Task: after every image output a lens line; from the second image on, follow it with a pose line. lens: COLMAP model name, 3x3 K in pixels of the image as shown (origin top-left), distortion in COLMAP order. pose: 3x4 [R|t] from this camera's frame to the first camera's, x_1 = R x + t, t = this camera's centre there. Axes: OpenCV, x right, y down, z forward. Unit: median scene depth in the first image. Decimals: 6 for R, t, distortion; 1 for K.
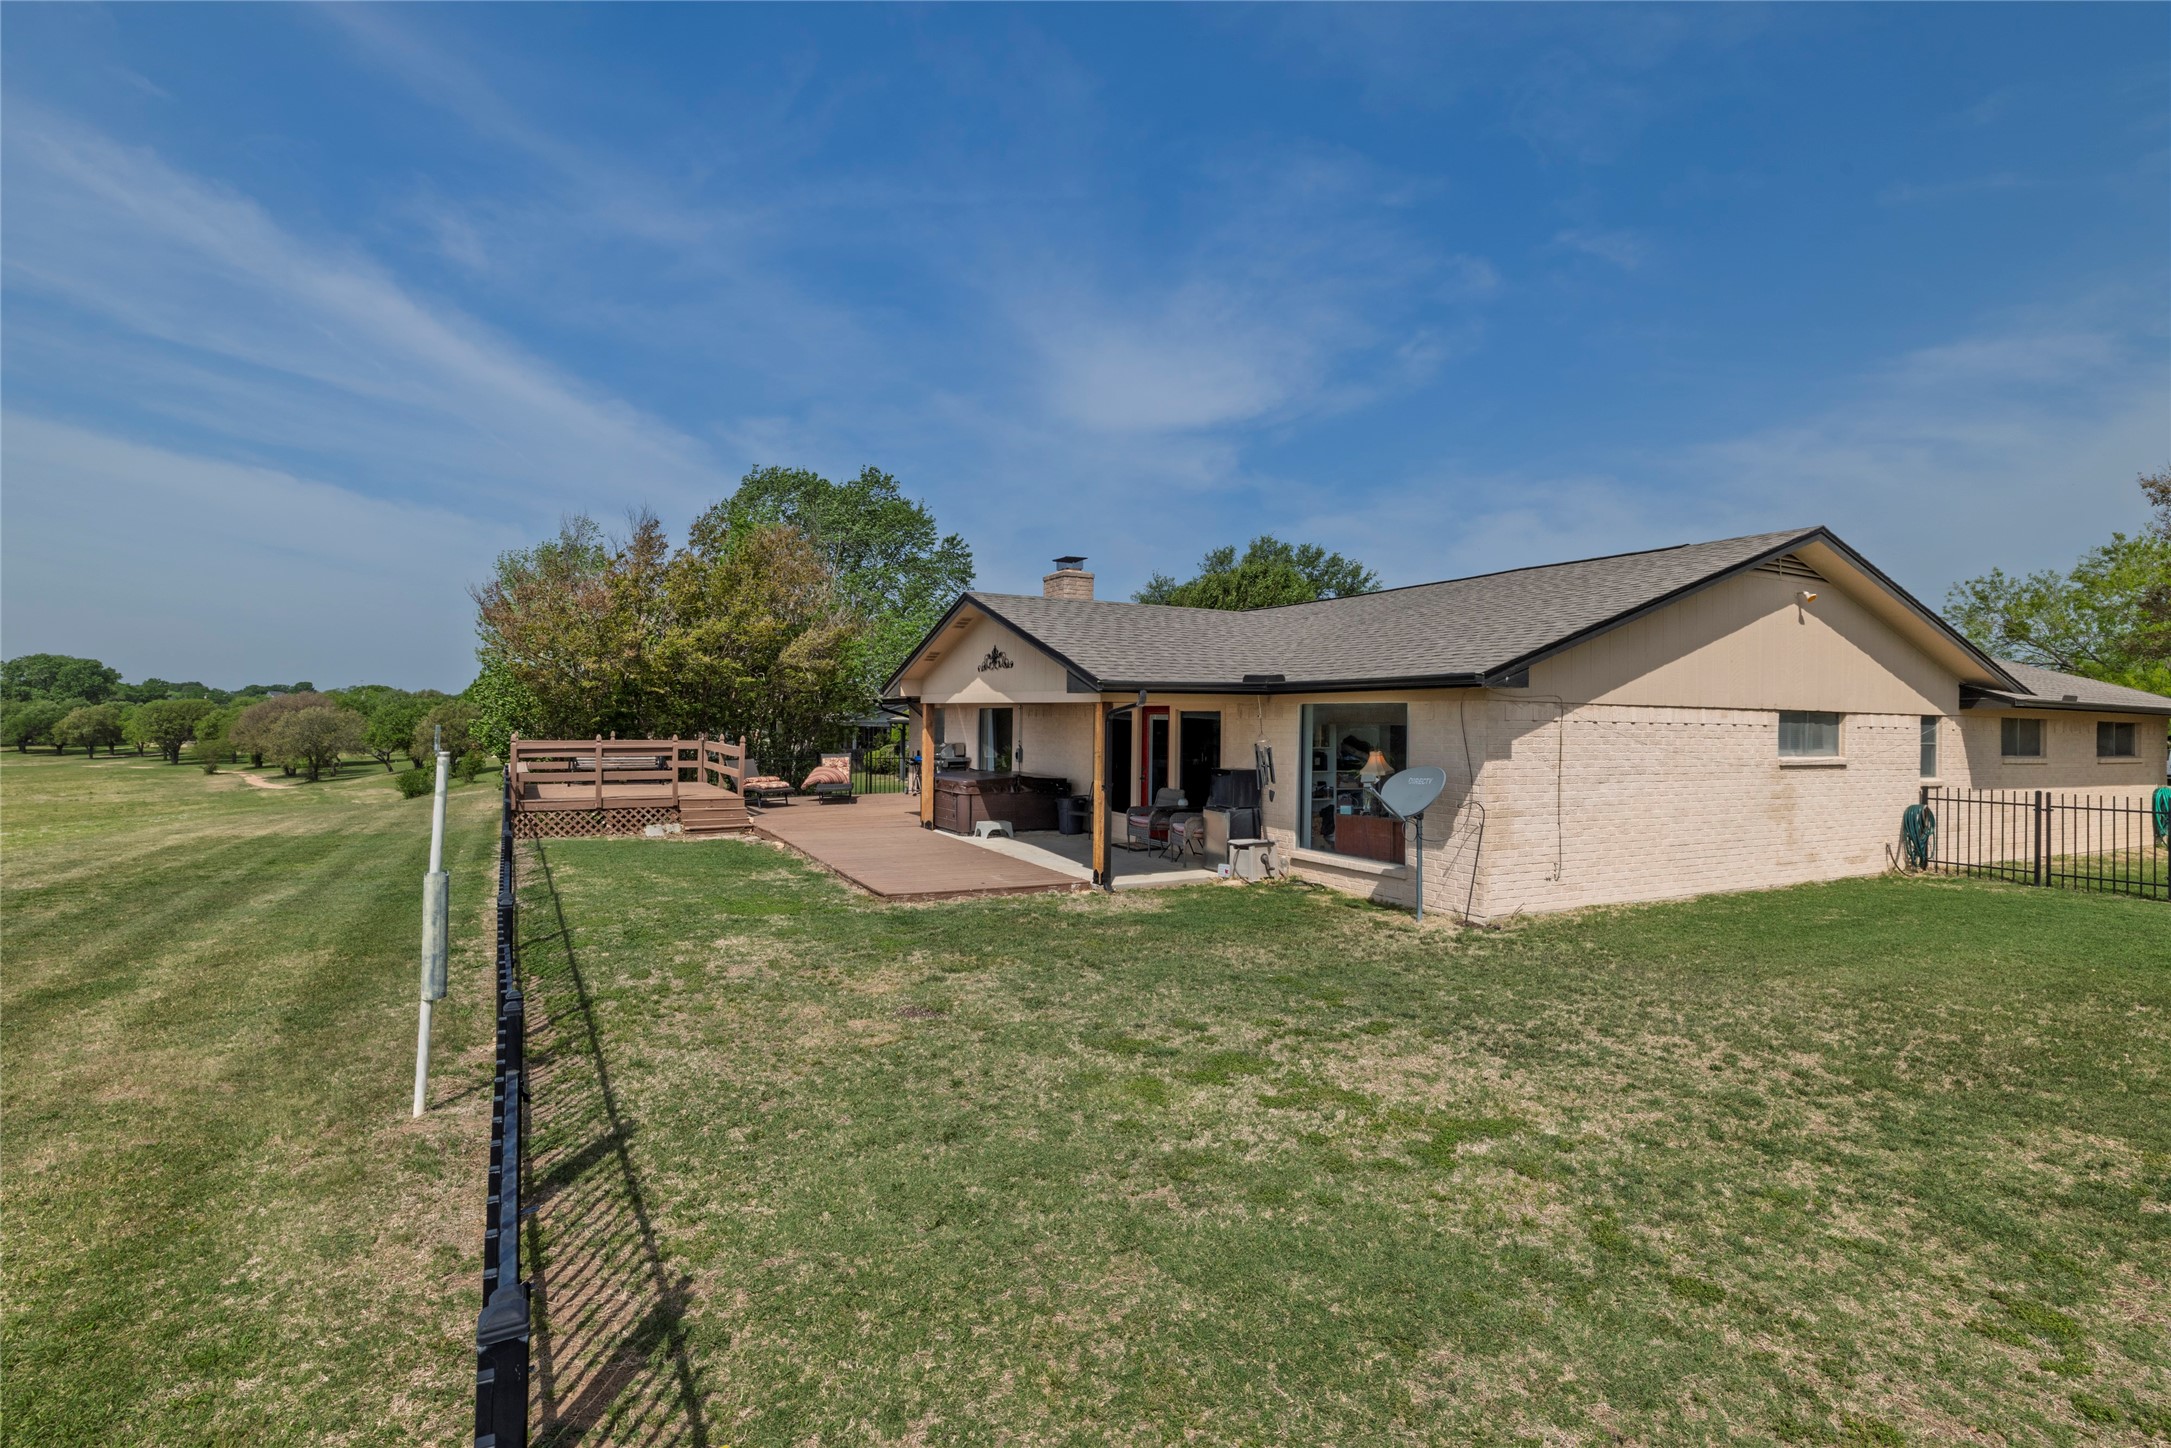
lens RADIAL K [[1020.8, 0, 1073.3], [0, 1020.8, 657.8], [0, 0, 1]] dist [-0.003810, 0.001434]
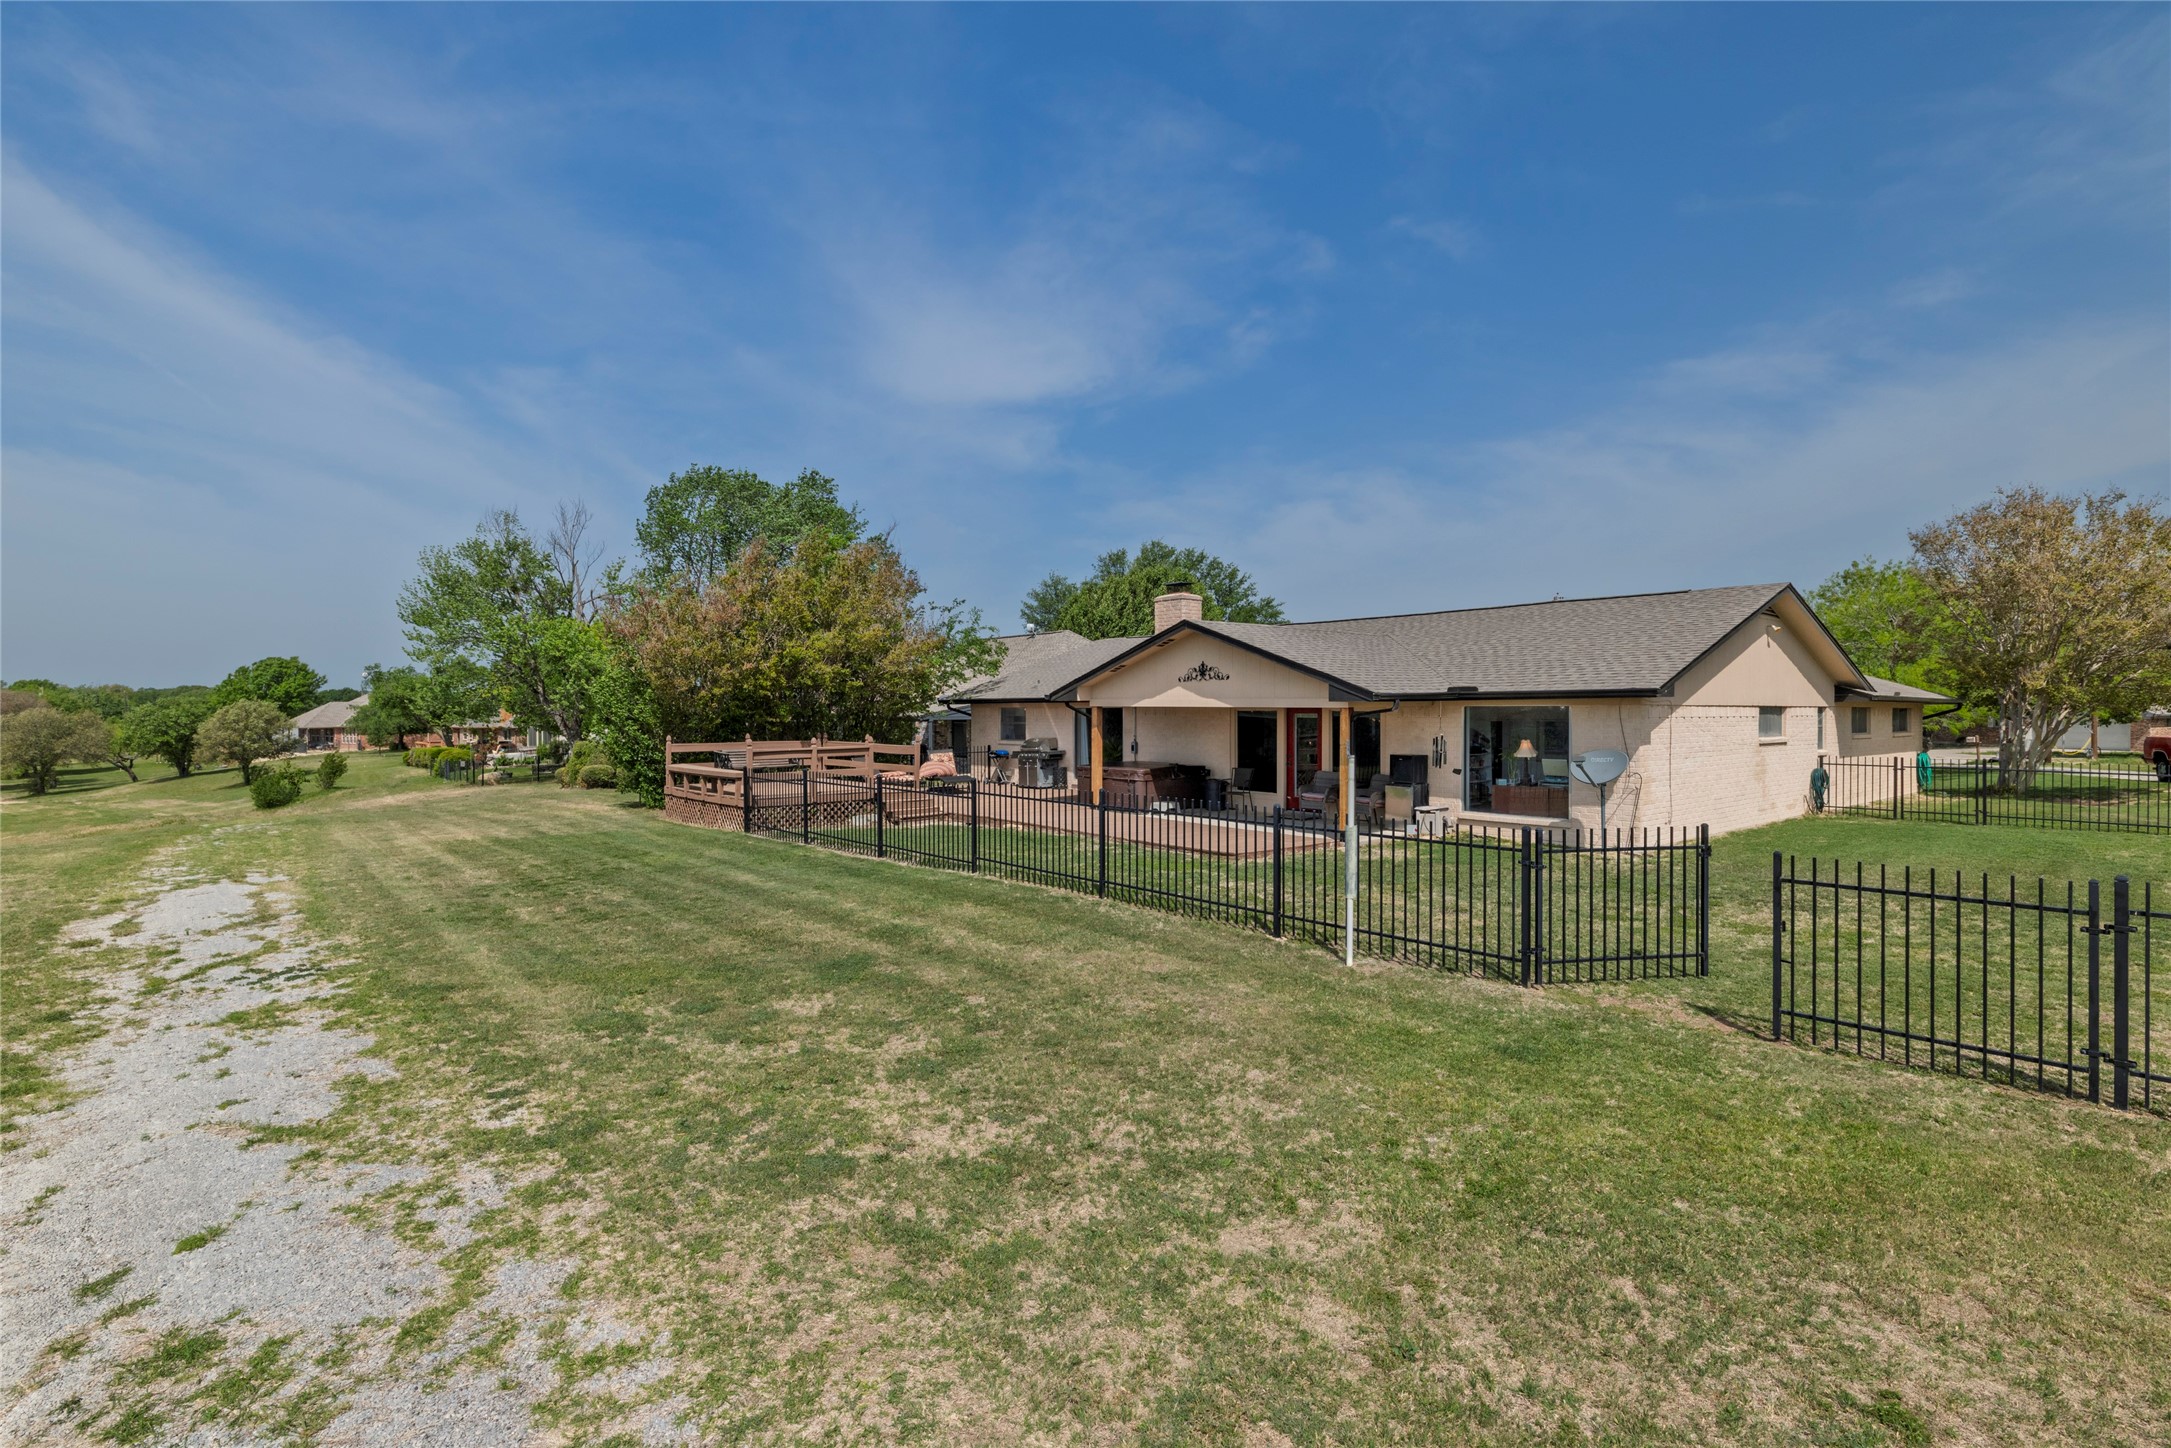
lens RADIAL K [[1020.8, 0, 1063.8], [0, 1020.8, 694.0], [0, 0, 1]] dist [-0.003810, 0.001434]
pose [[0.979481, -0.011907, 0.201186, -0.534488], [0.002218, 0.998830, 0.048314, -0.036058], [-0.201526, -0.046876, 0.978361, -0.214400]]
